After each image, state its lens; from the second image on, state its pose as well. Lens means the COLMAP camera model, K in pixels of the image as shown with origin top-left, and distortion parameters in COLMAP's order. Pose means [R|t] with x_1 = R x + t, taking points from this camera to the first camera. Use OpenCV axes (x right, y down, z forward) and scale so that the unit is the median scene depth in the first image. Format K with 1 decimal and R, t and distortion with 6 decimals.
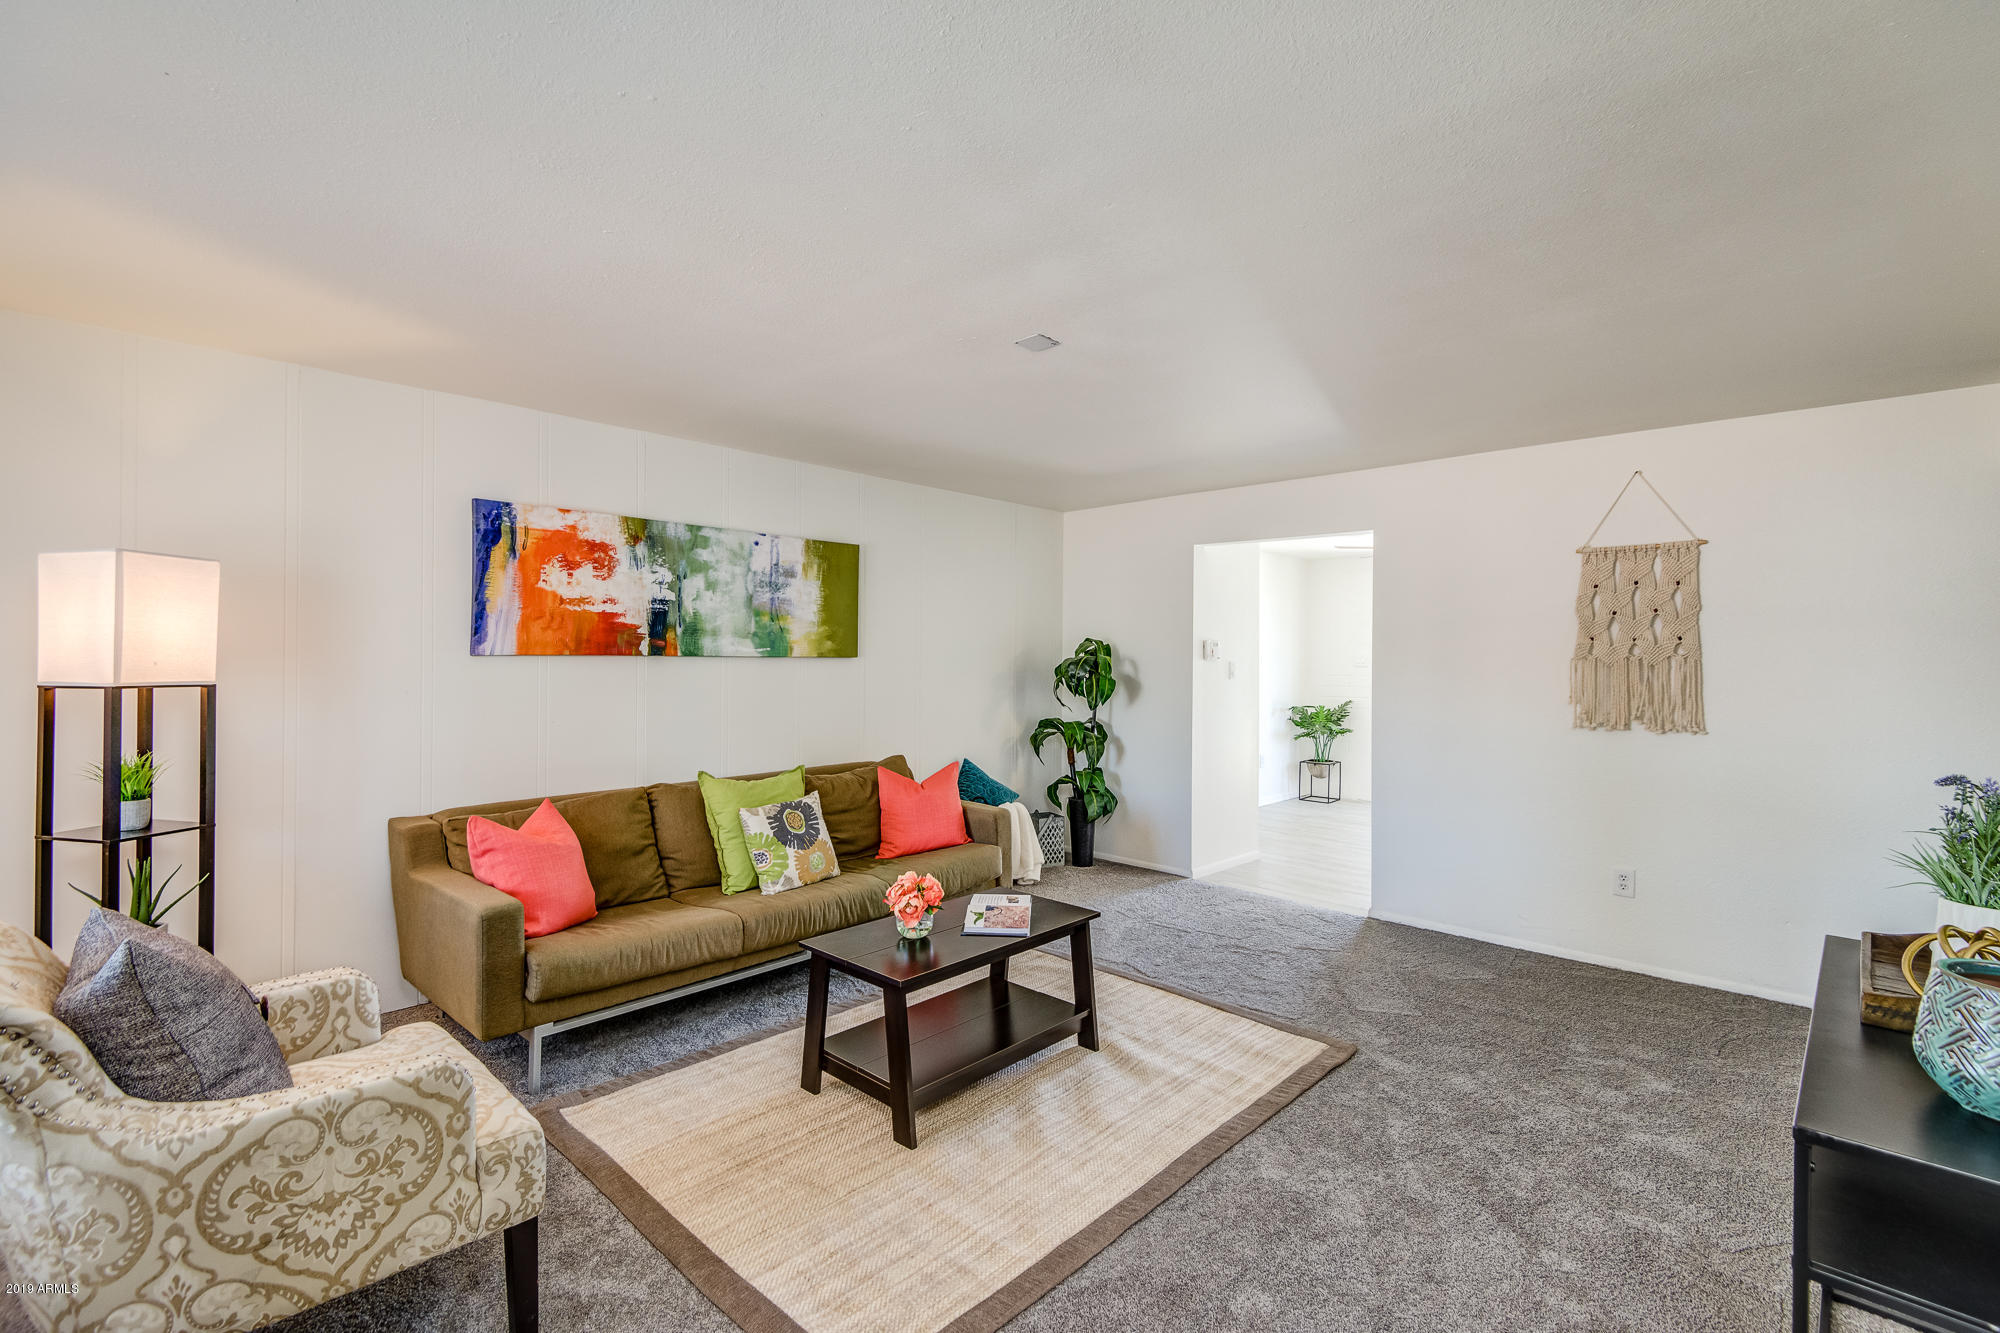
lens RADIAL K [[907.2, 0, 994.5], [0, 907.2, 654.3], [0, 0, 1]] dist [0.020982, -0.012223]
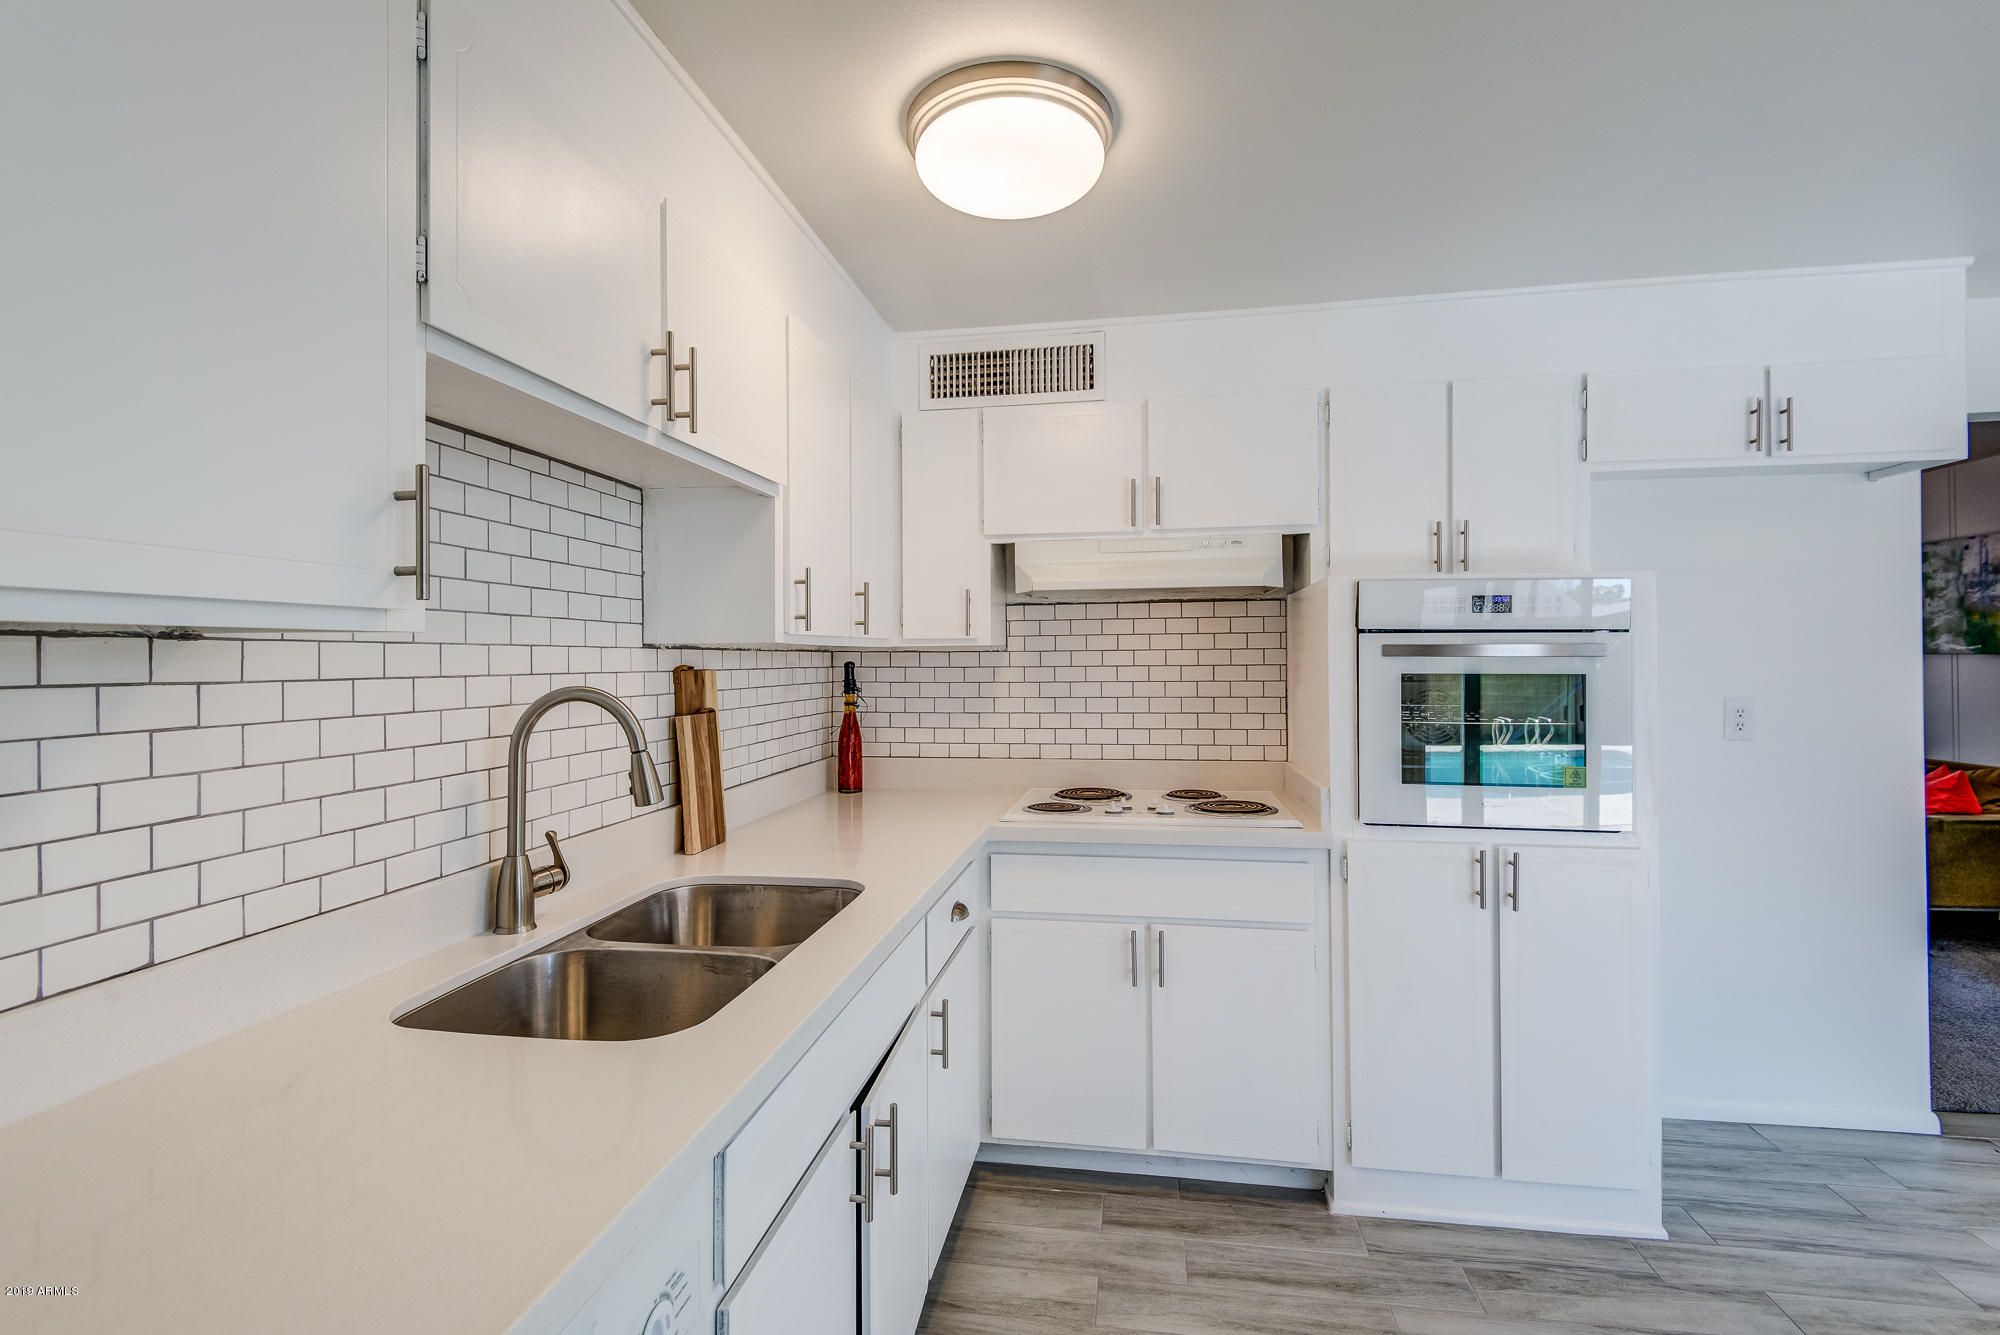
lens RADIAL K [[907.2, 0, 1017.7], [0, 907.2, 651.4], [0, 0, 1]] dist [0.020982, -0.012223]
pose [[-0.828433, 0.000435, -0.560089, 1.349882], [0.008811, 0.999886, -0.012256, 0.003635], [0.560019, -0.015088, -0.828342, 1.348534]]
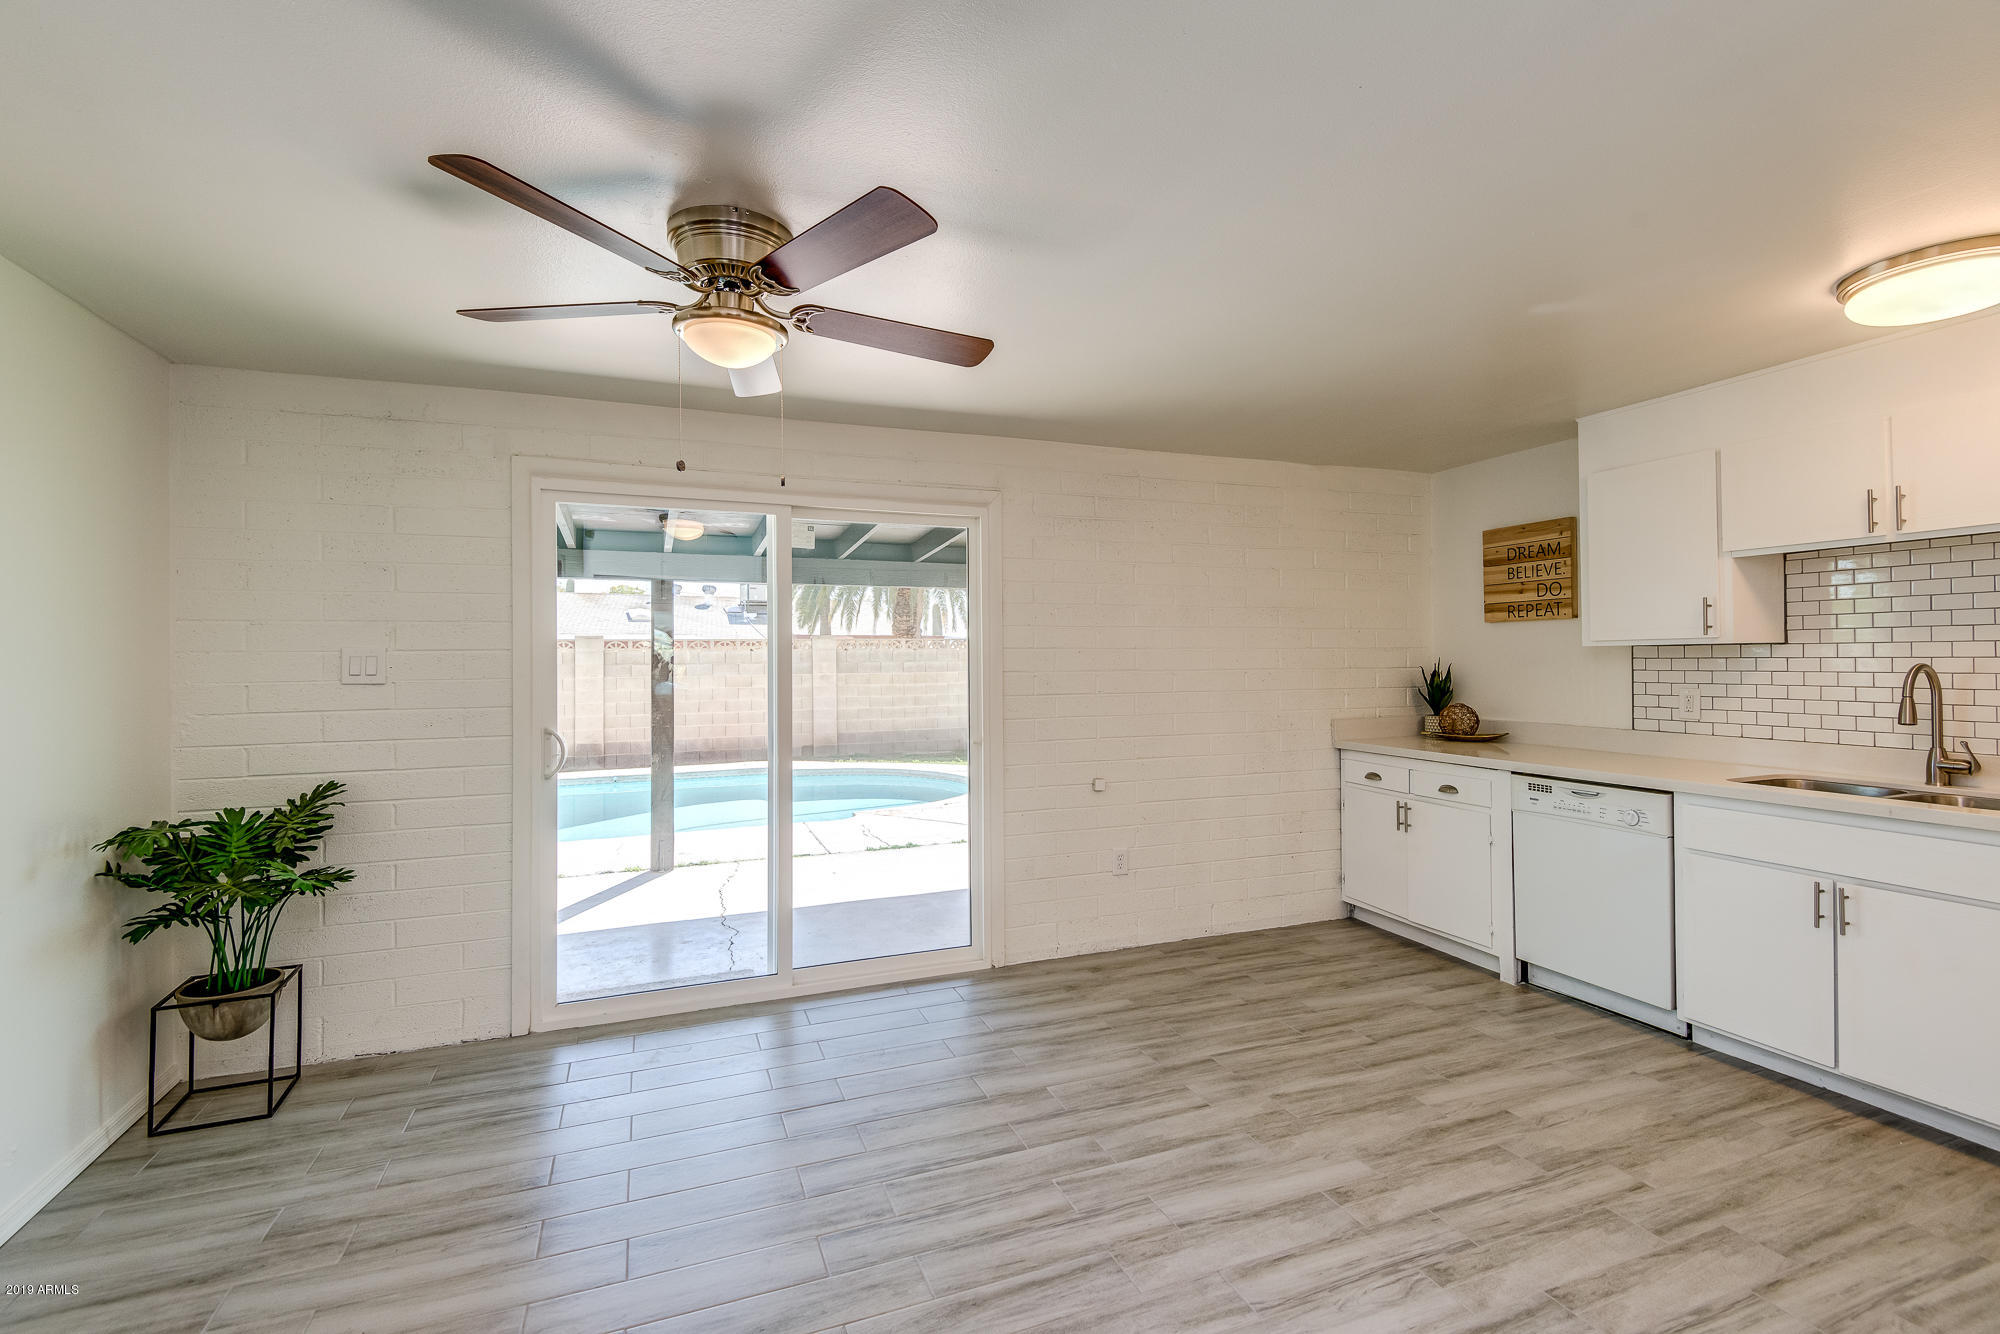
lens RADIAL K [[907.2, 0, 1001.5], [0, 907.2, 654.7], [0, 0, 1]] dist [0.020982, -0.012223]
pose [[0.433138, -0.001296, 0.901327, 0.411159], [0.005006, 0.999987, -0.000968, 0.001925], [-0.901314, 0.004932, 0.433139, 1.294532]]
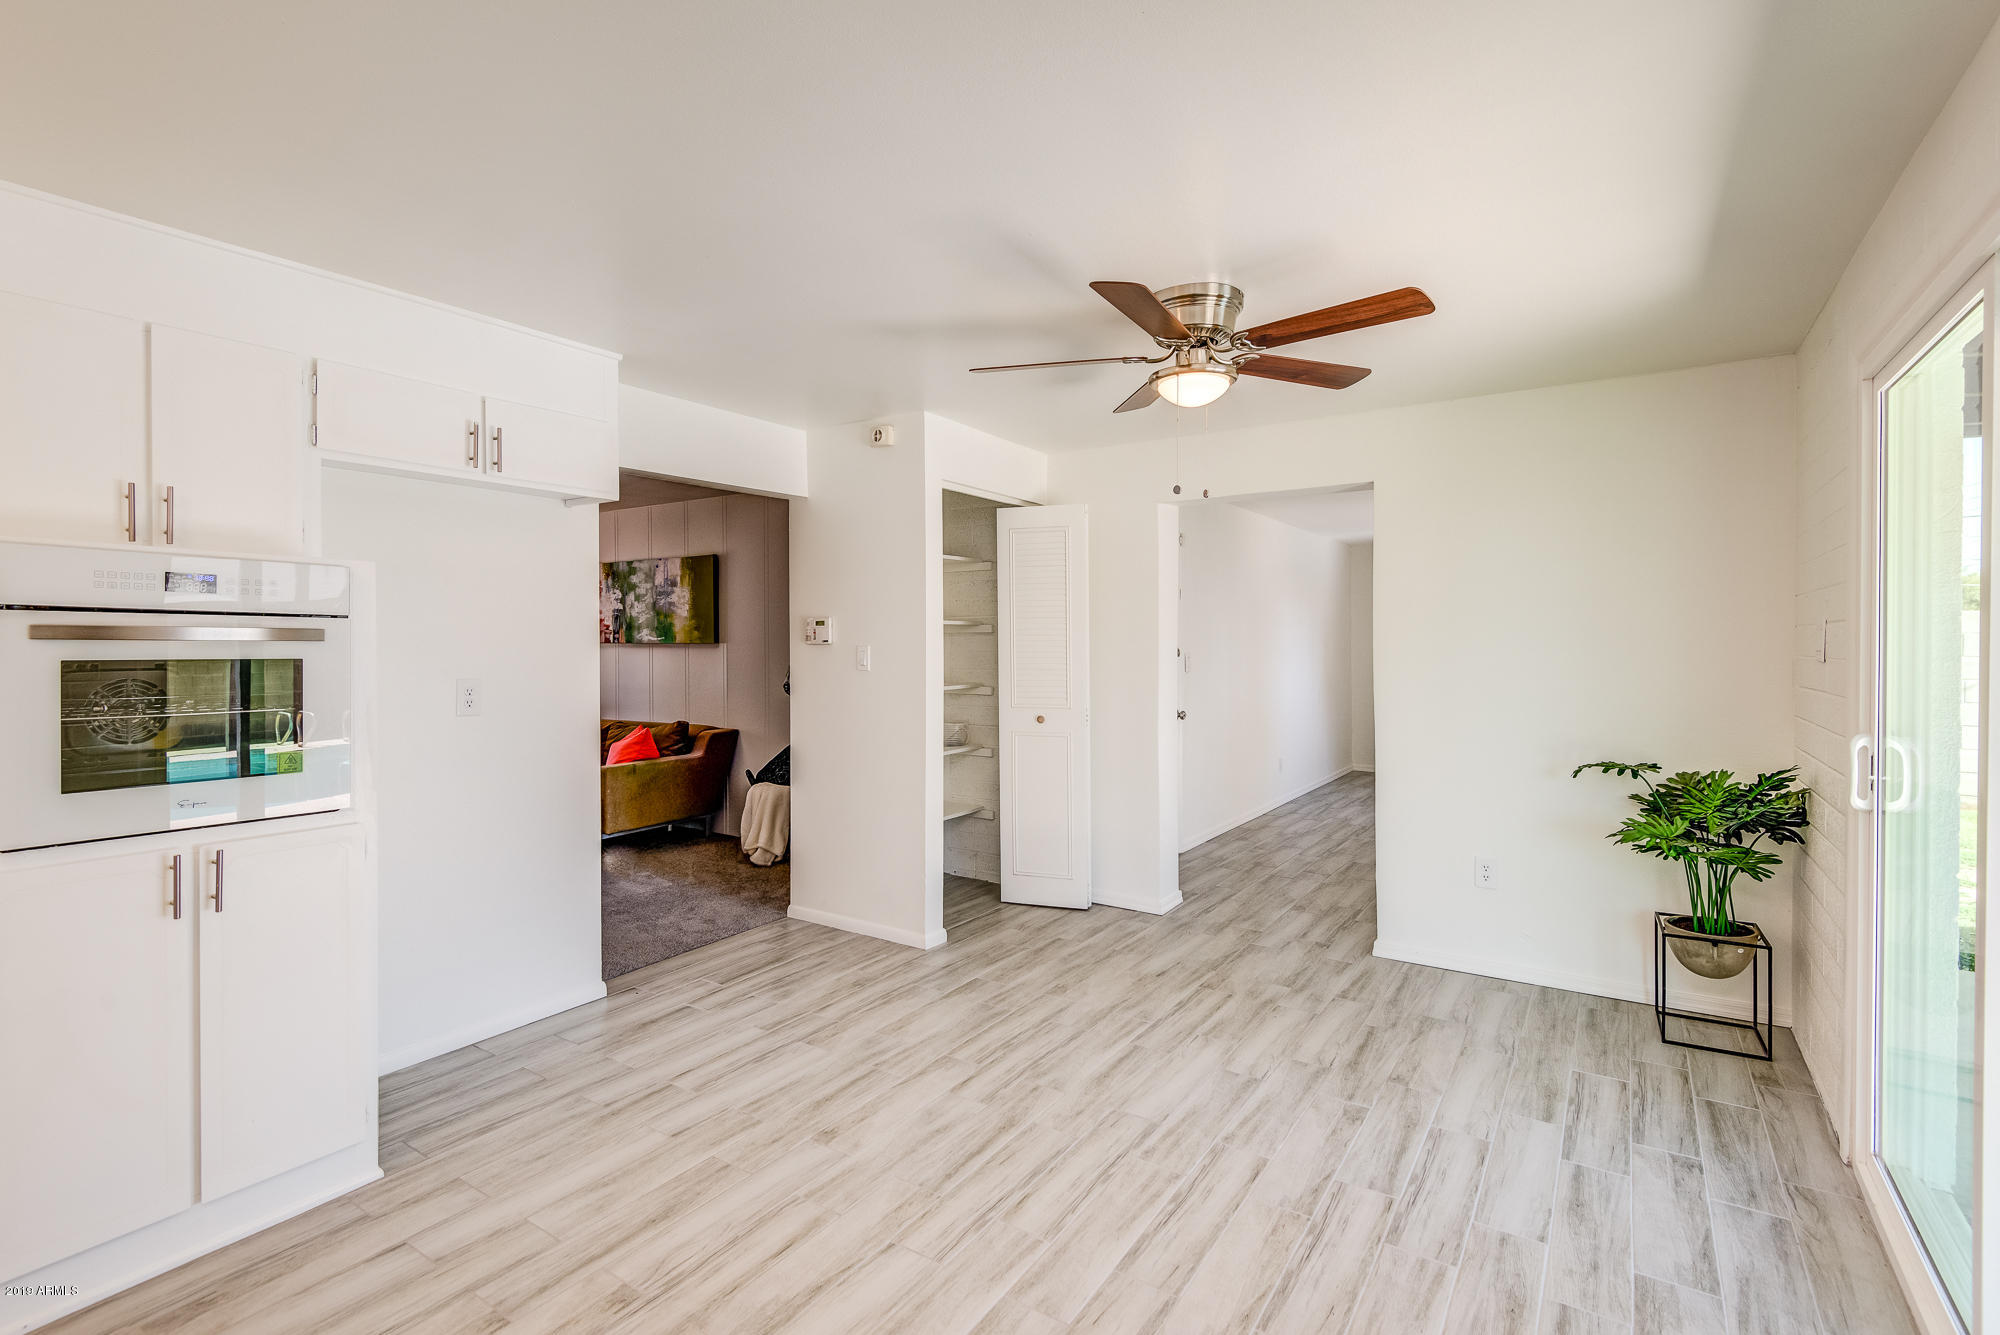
lens RADIAL K [[907.2, 0, 994.9], [0, 907.2, 652.1], [0, 0, 1]] dist [0.020982, -0.012223]
pose [[0.149681, 0.008675, -0.988696, 1.365950], [0.005467, 0.999939, 0.009601, 0.006355], [0.988719, -0.006842, 0.149625, 1.407801]]
